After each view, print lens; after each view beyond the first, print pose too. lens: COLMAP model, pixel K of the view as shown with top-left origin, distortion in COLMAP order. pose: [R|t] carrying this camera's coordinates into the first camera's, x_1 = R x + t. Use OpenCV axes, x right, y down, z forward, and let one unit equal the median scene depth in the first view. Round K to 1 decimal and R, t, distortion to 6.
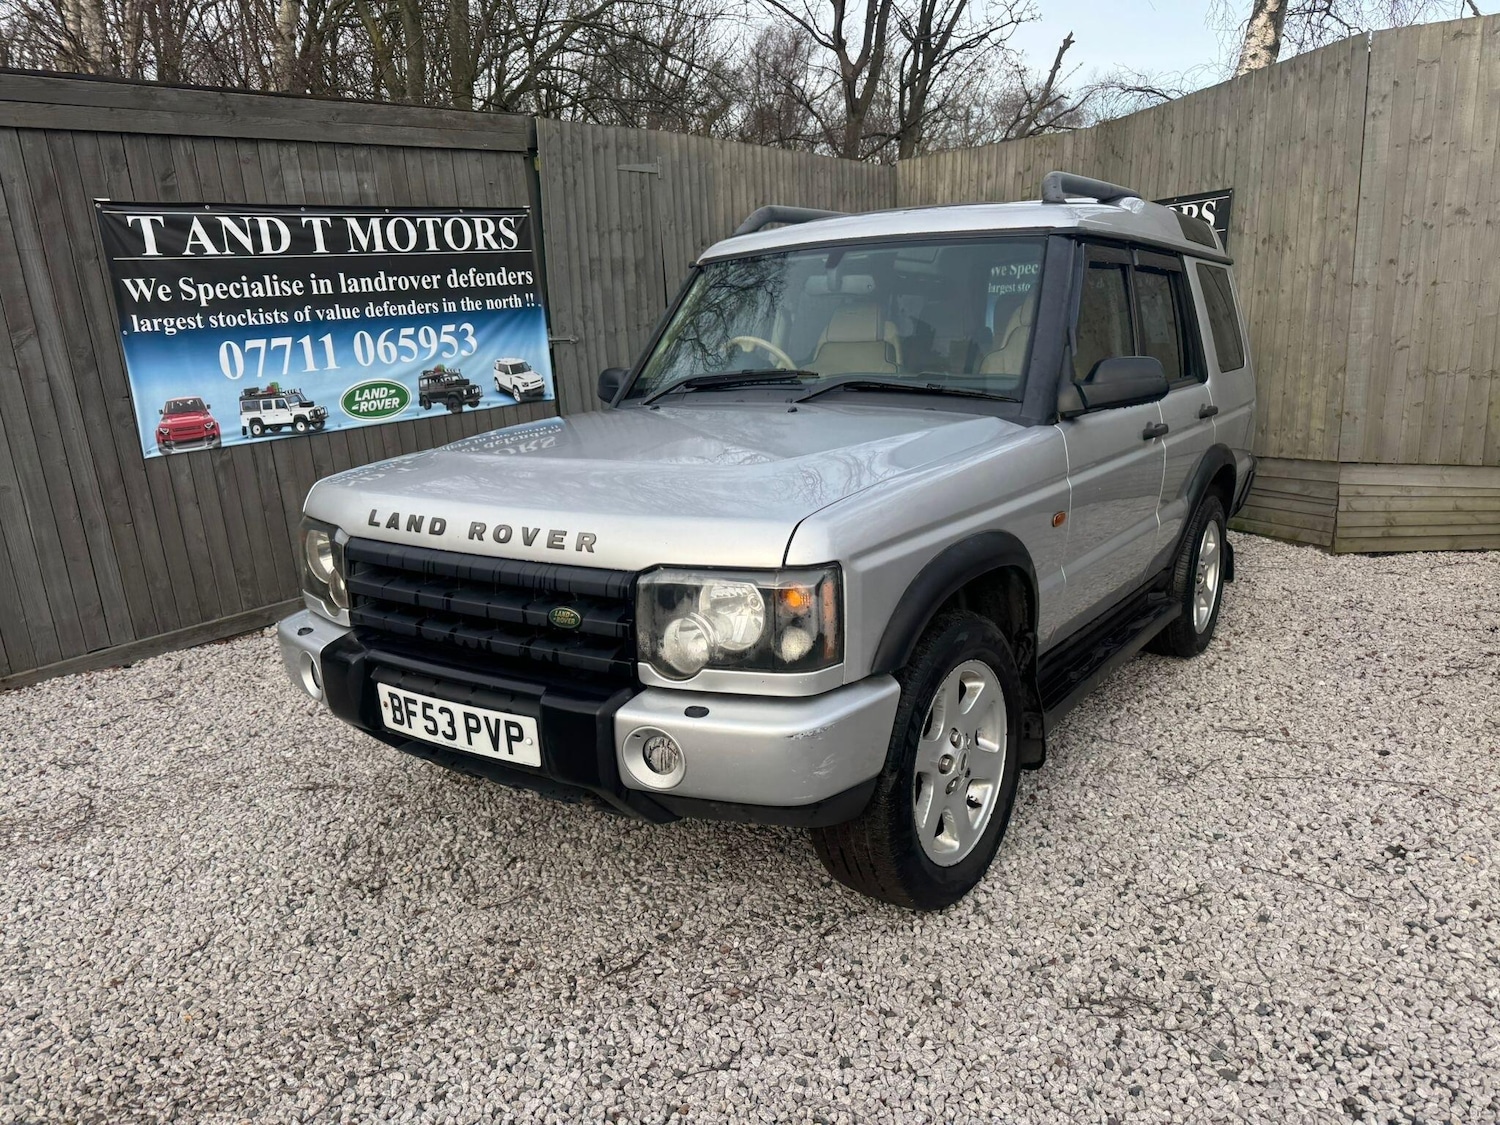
lens RADIAL K [[1061.2, 0, 746.7], [0, 1061.2, 574.3], [0, 0, 1]] dist [0.048304, -0.046255]
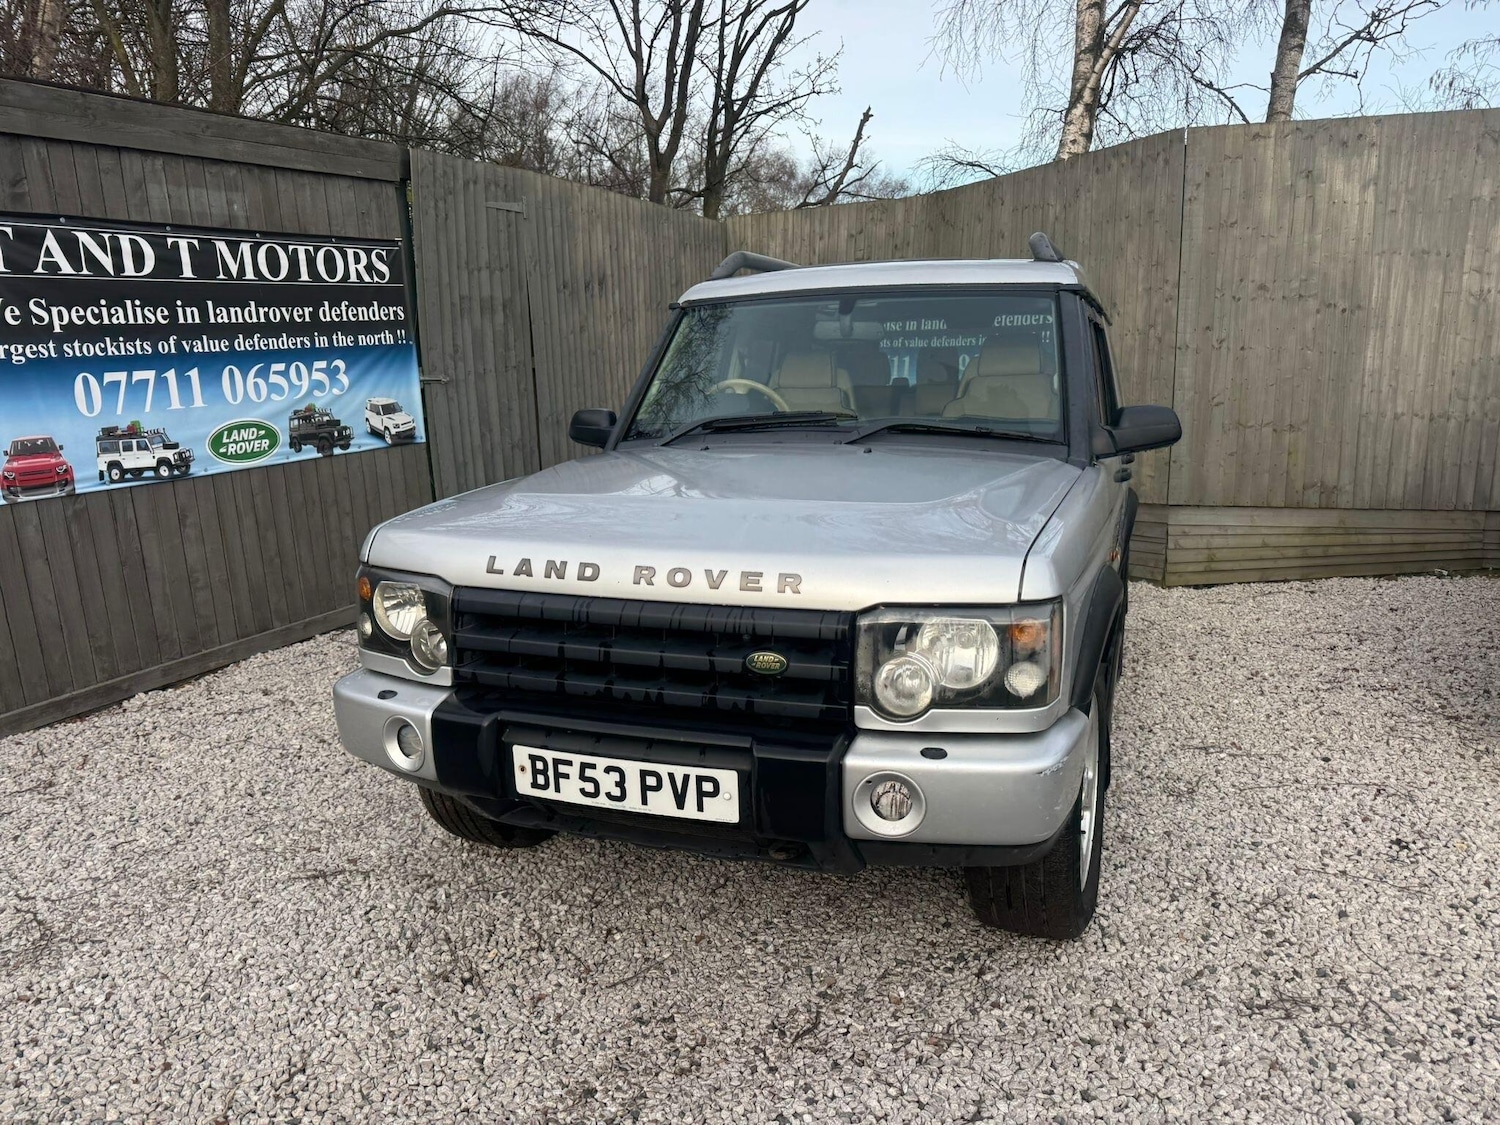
lens RADIAL K [[1067.0, 0, 744.7], [0, 1067.0, 575.2], [0, 0, 1]] dist [0.041185, -0.030918]
pose [[0.970586, -0.022018, 0.239746, -0.177913], [0.032874, 0.998603, -0.041376, 0.000459], [-0.238499, 0.048041, 0.969954, 0.029514]]
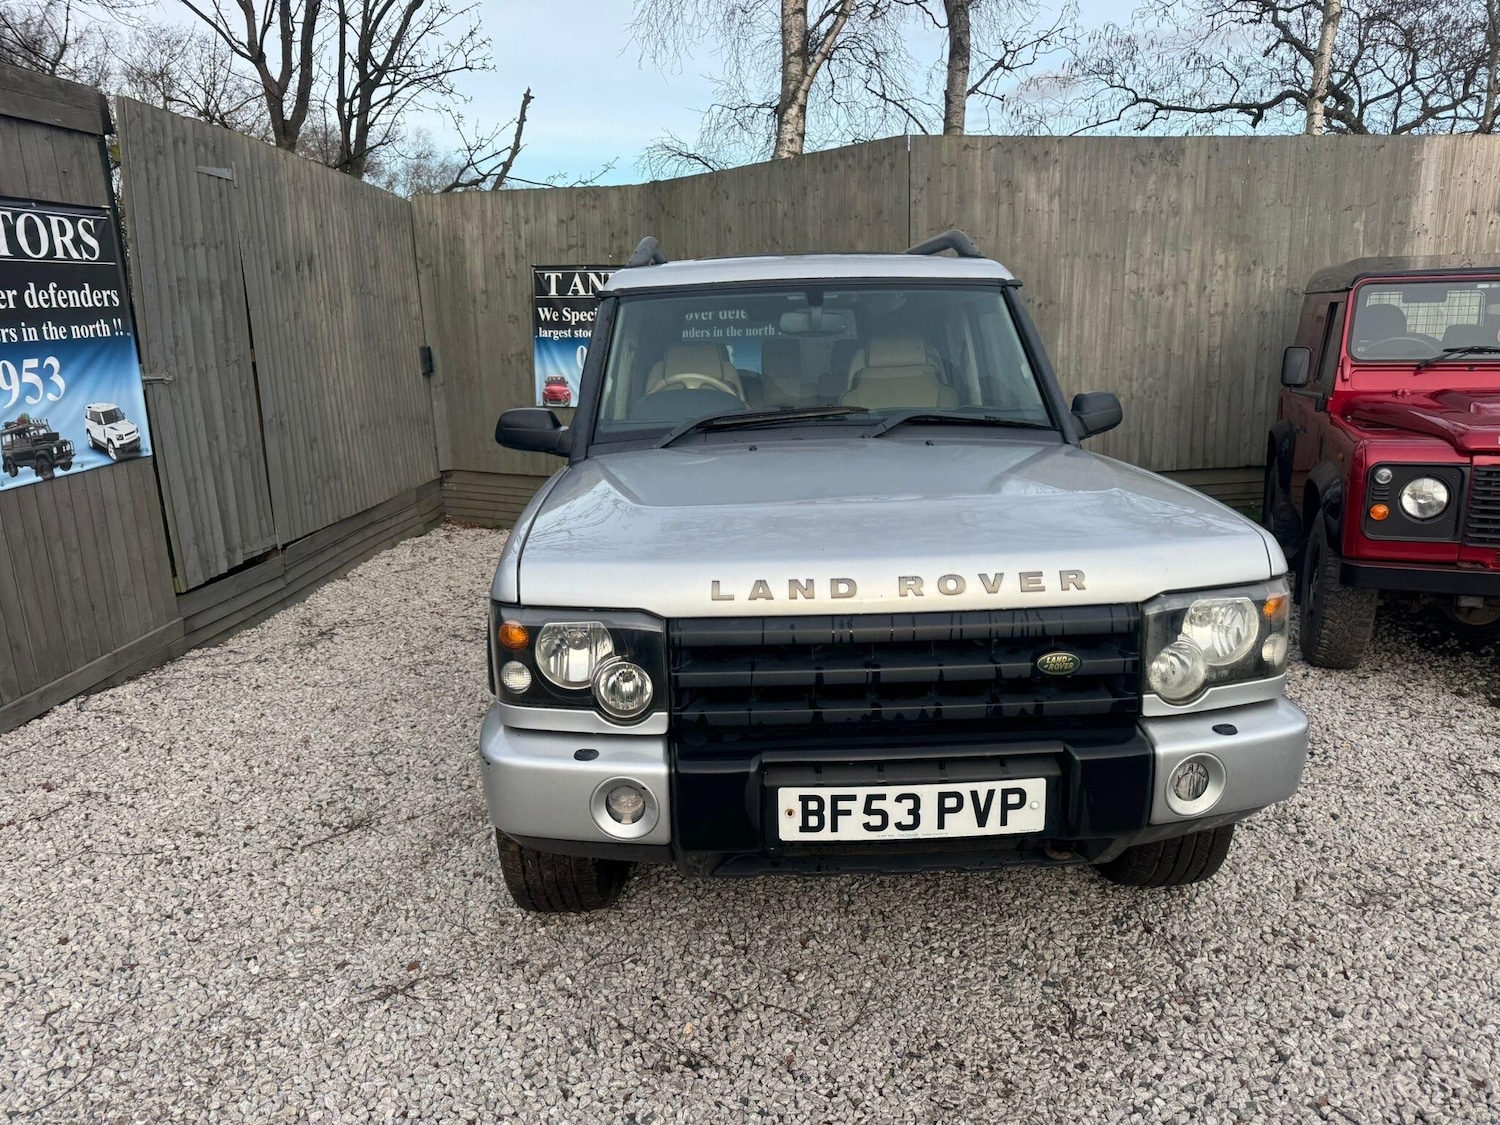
lens RADIAL K [[1058.0, 0, 741.0], [0, 1058.0, 576.4], [0, 0, 1]] dist [0.081108, -0.084059]
pose [[0.803114, -0.107287, 0.586086, -0.397824], [0.131386, 0.991330, 0.001431, -0.030900], [-0.581158, 0.075855, 0.810248, 0.168027]]
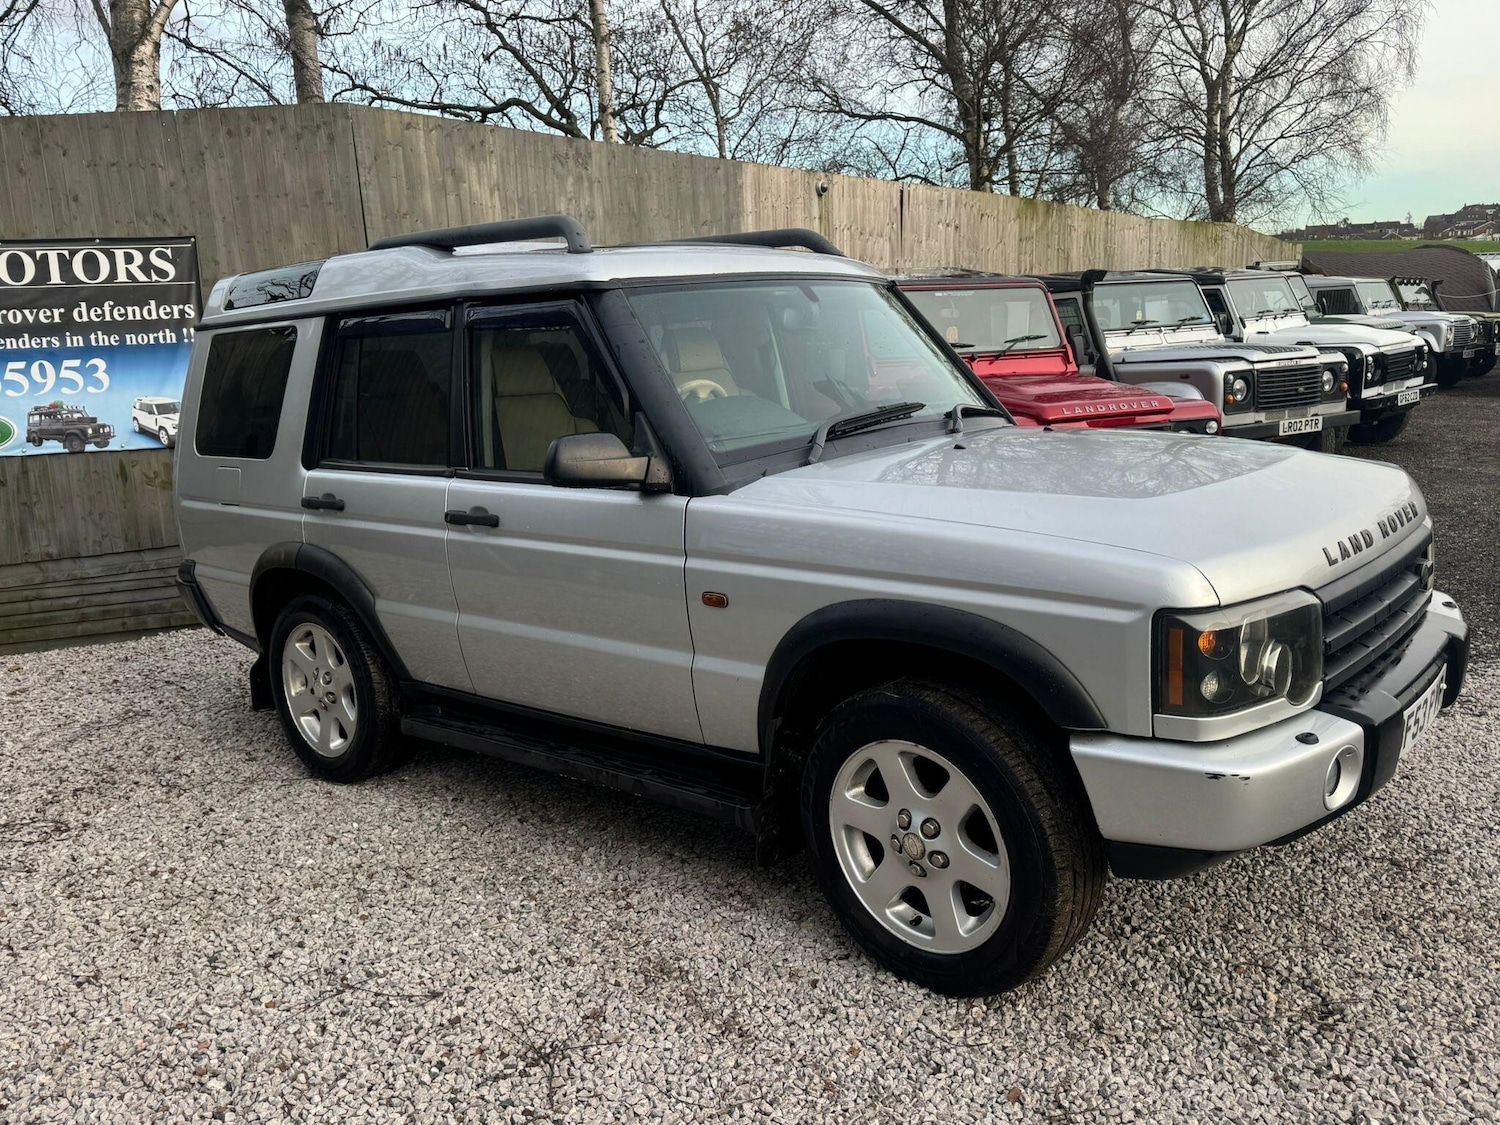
lens RADIAL K [[1221.6, 0, 742.0], [0, 1221.6, 570.3], [0, 0, 1]] dist [0.045471, -0.064260]
pose [[0.106535, -0.164132, 0.980669, -0.680818], [0.267194, 0.954729, 0.130764, -0.147975], [-0.957736, 0.248098, 0.145568, 0.649283]]
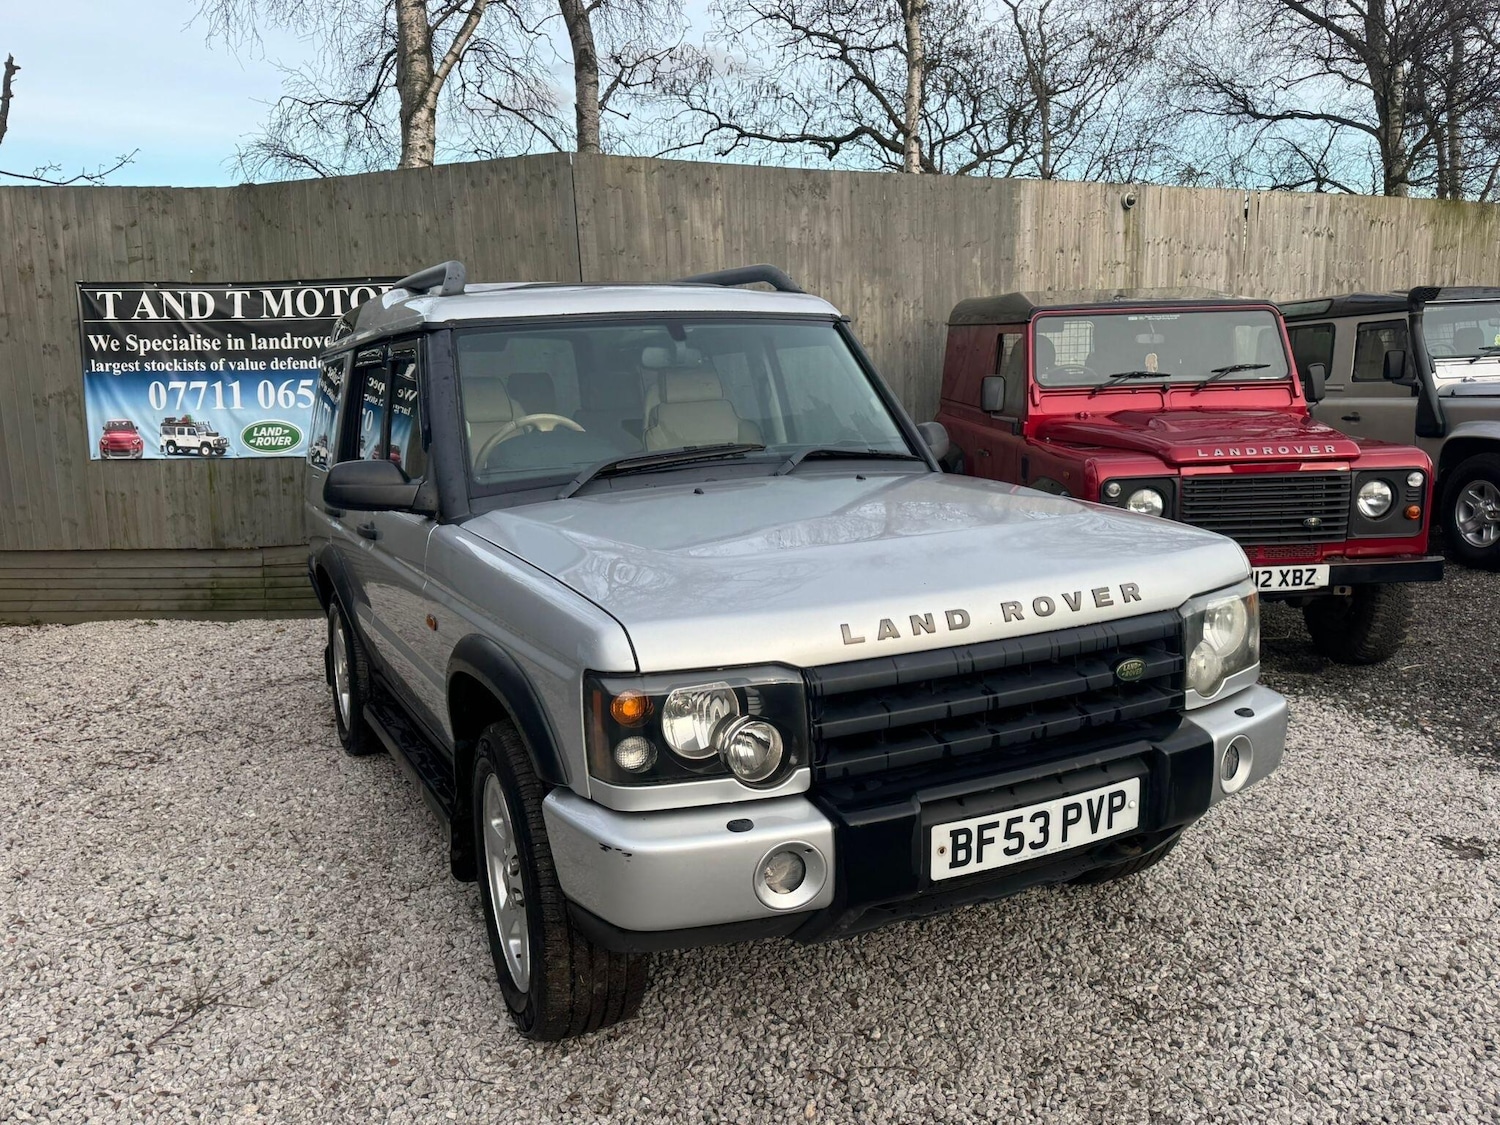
lens RADIAL K [[1225.5, 0, 740.7], [0, 1225.5, 562.0], [0, 0, 1]] dist [0.045848, -0.065263]
pose [[0.491542, -0.123080, 0.862112, -0.572869], [0.219081, 0.975601, 0.014370, -0.066706], [-0.842846, 0.181809, 0.506513, 0.297453]]
